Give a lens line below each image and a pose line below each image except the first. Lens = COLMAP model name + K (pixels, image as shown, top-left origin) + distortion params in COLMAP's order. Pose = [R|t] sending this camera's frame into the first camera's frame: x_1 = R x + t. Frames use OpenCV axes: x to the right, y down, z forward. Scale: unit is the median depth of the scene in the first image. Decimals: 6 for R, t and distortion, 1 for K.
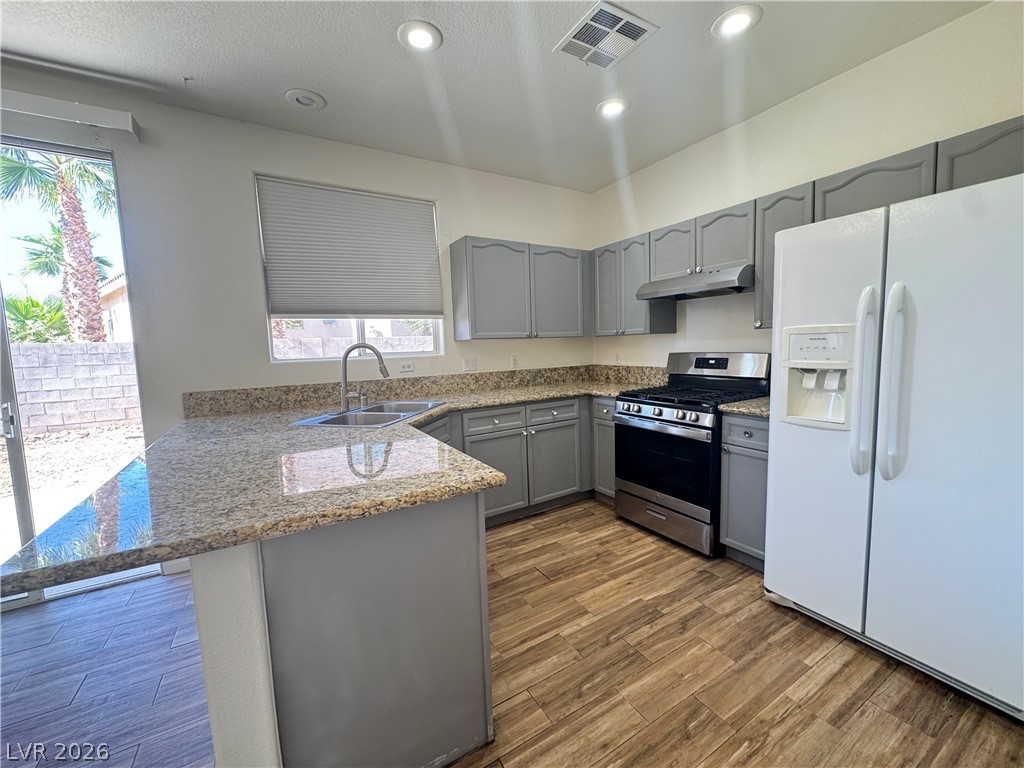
lens RADIAL K [[409.6, 0, 513.3], [0, 409.6, 383.0], [0, 0, 1]] dist [-0.004442, 0.000754]
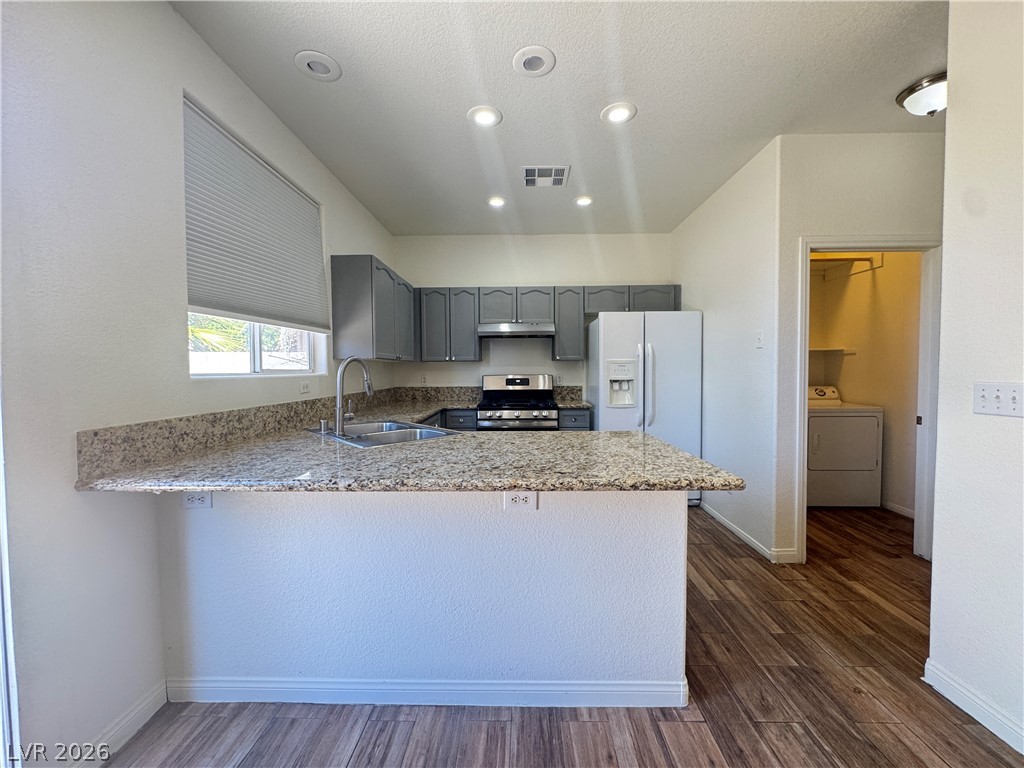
lens RADIAL K [[409.6, 0, 513.3], [0, 409.6, 383.0], [0, 0, 1]] dist [-0.004442, 0.000754]
pose [[0.529901, -0.000701, 0.848059, -0.862543], [0.071310, 0.996495, -0.043734, 0.022000], [-0.845056, 0.083649, 0.528094, 0.227066]]
